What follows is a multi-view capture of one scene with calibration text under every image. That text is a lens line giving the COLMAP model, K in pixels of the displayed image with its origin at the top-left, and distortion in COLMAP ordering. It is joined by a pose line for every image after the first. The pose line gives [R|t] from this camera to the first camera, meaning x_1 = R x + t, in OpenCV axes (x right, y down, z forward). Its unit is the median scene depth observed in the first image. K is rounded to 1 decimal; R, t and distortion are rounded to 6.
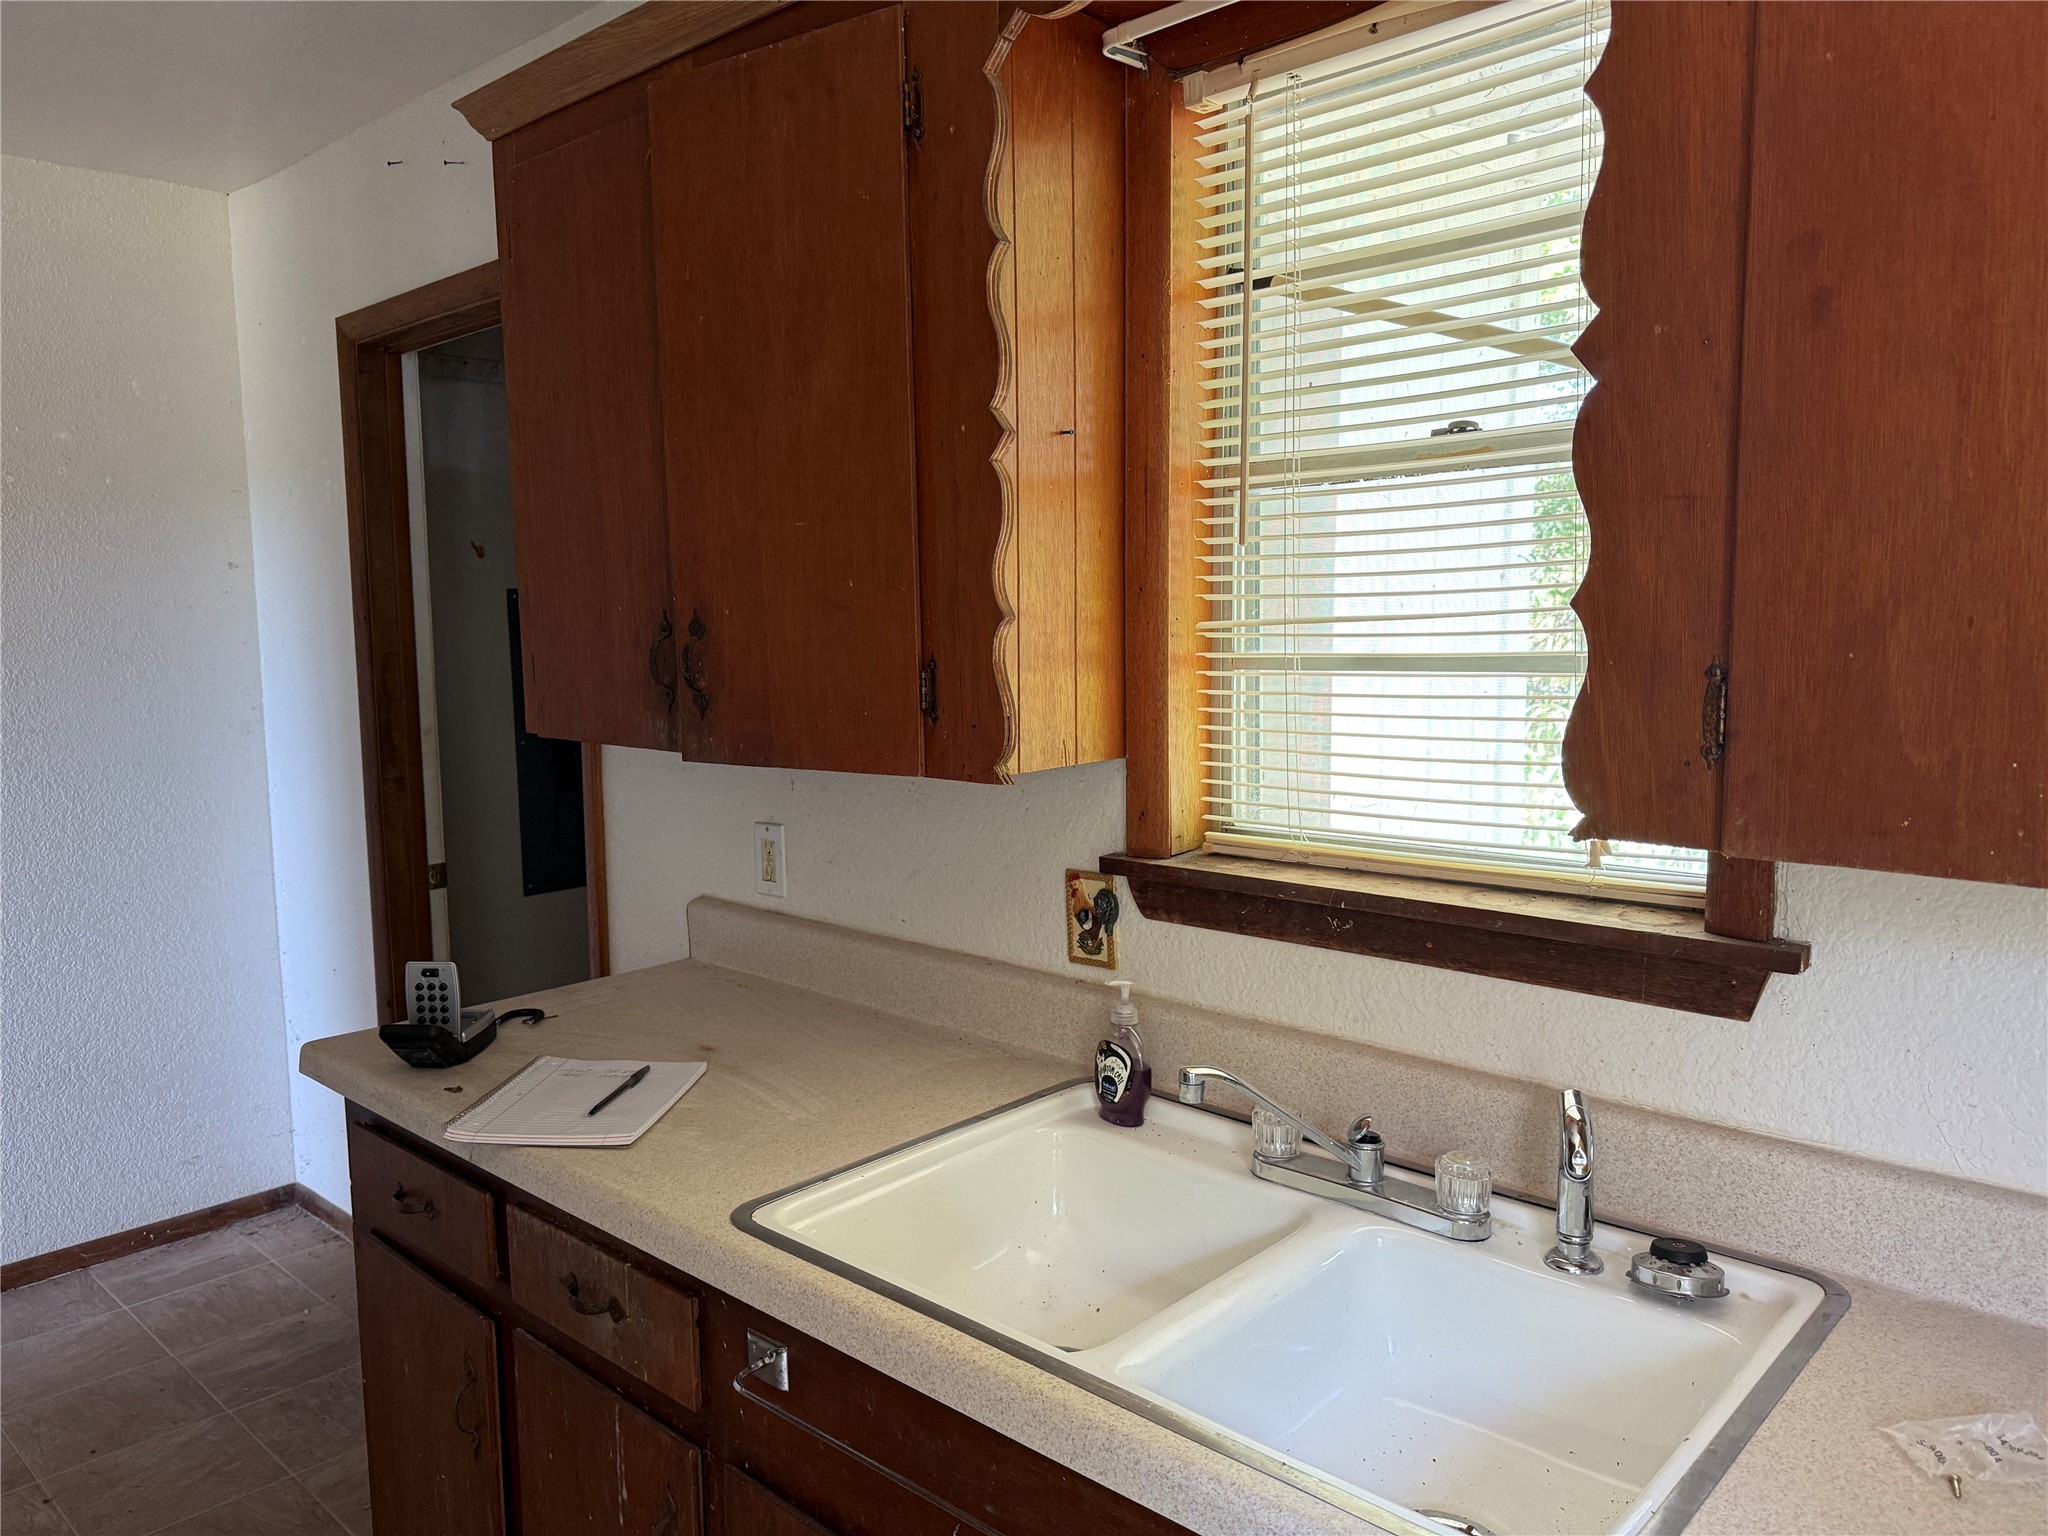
lens RADIAL K [[1450.1, 0, 1012.9], [0, 1450.1, 794.0], [0, 0, 1]] dist [0.124174, -0.214150]
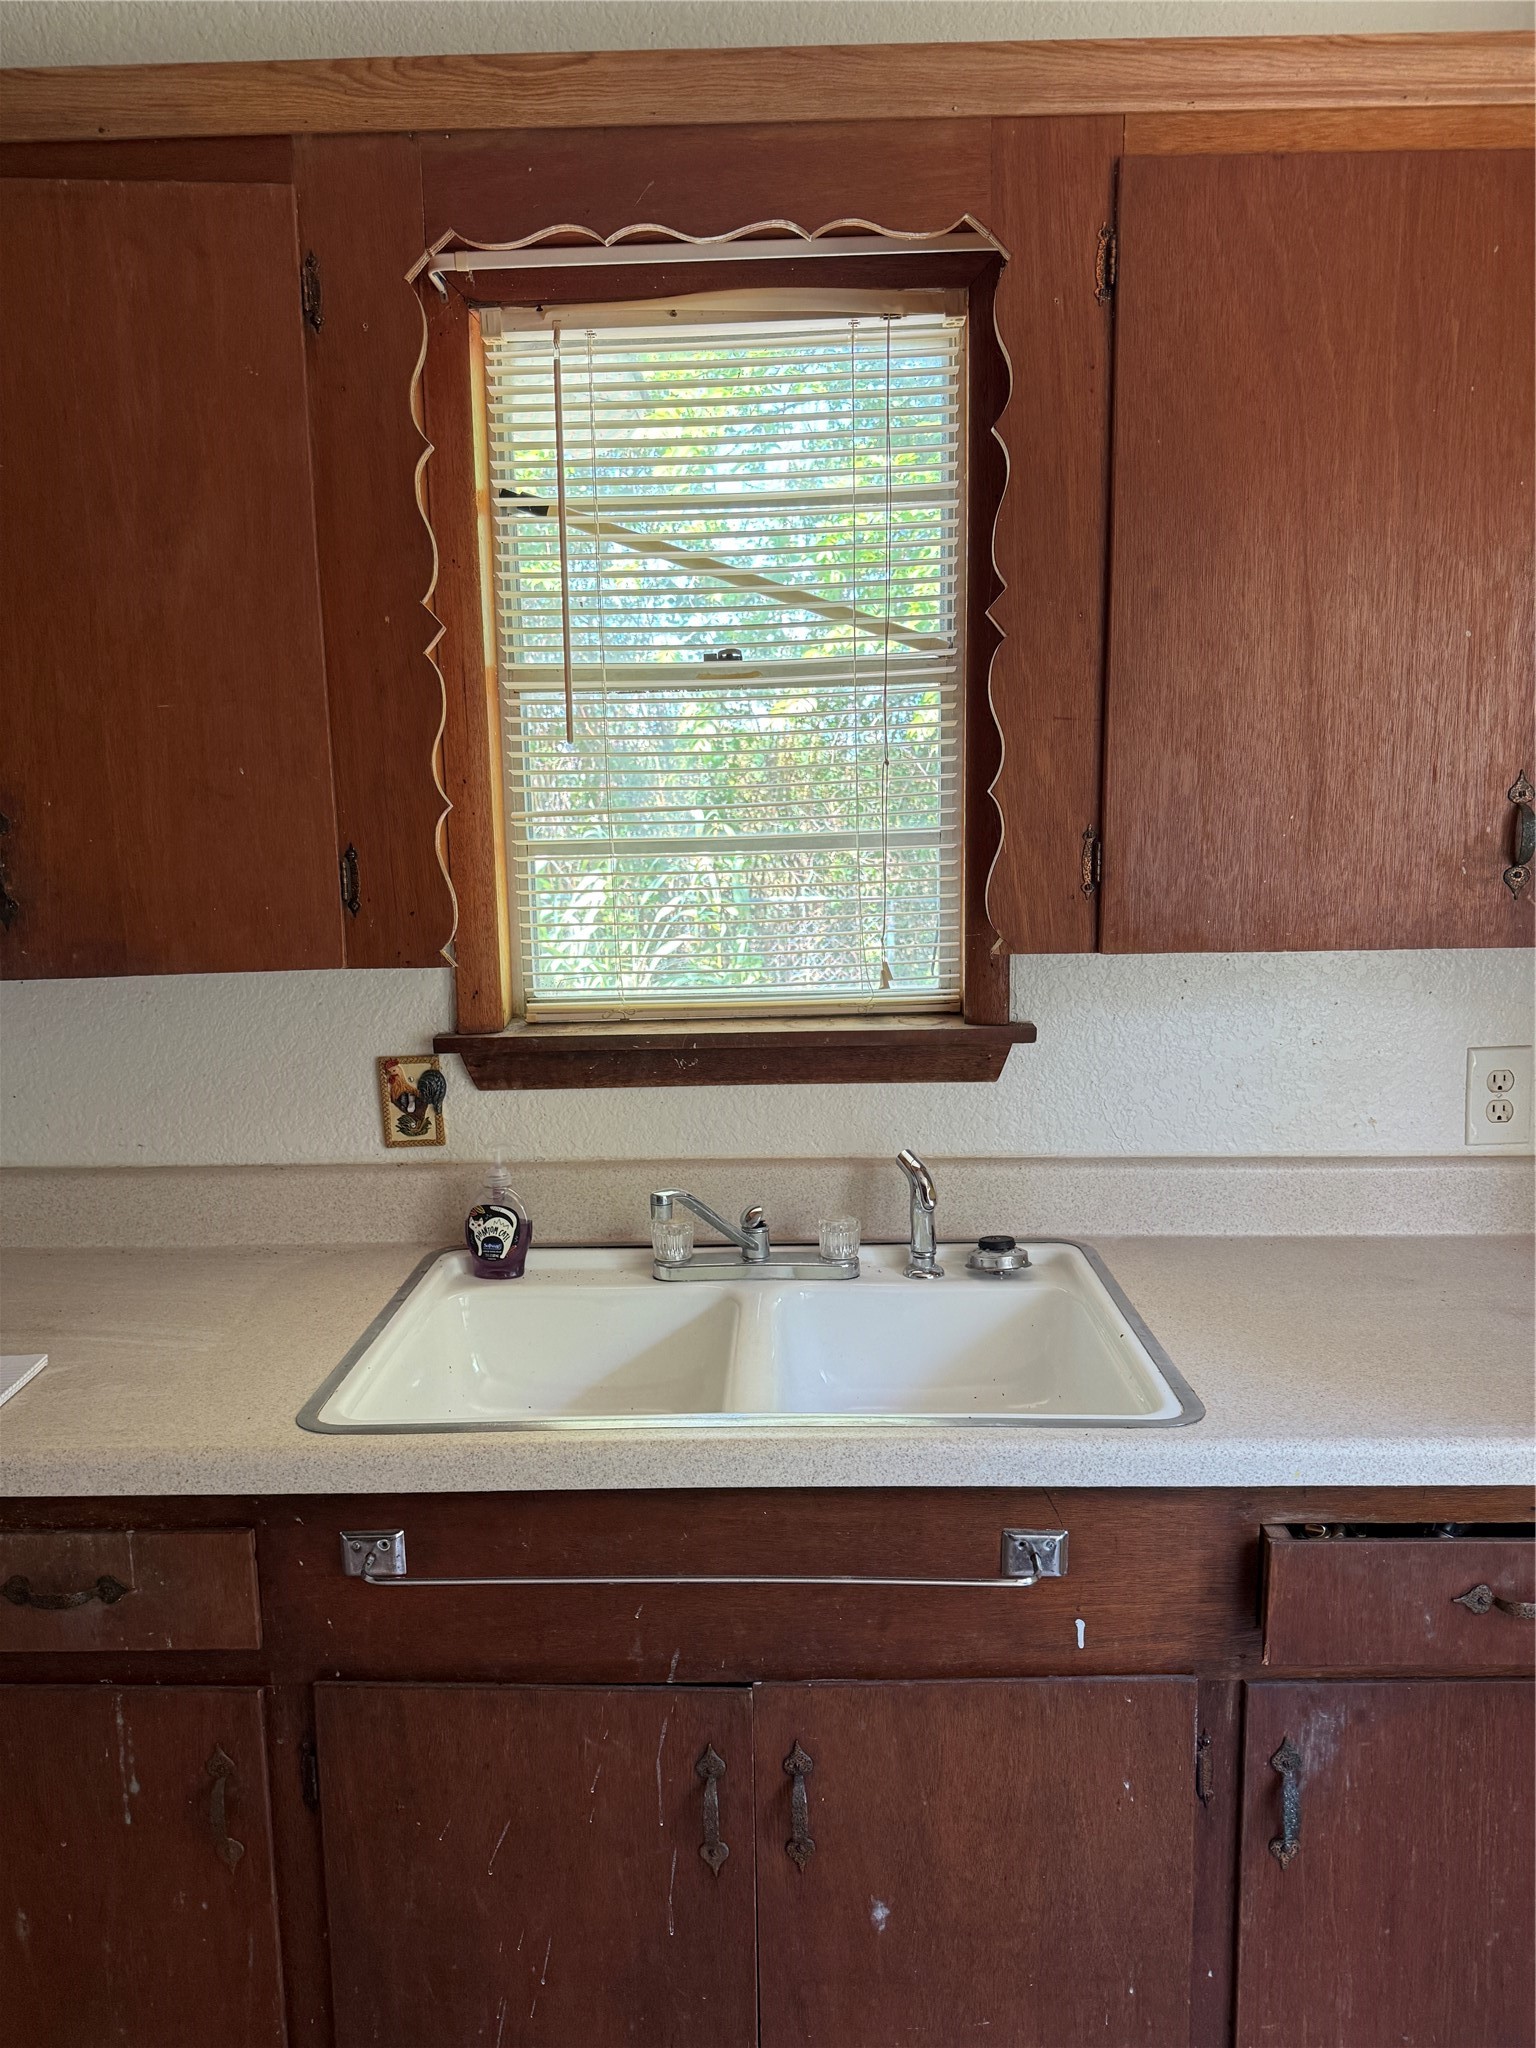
lens RADIAL K [[1450.1, 0, 768.0], [0, 1450.1, 1024.0], [0, 0, 1]] dist [0.124174, -0.214150]
pose [[0.742663, -0.103335, 0.661644, -0.501168], [0.094673, 0.994301, 0.049024, 0.004623], [-0.662939, 0.026231, 0.748213, 0.059078]]
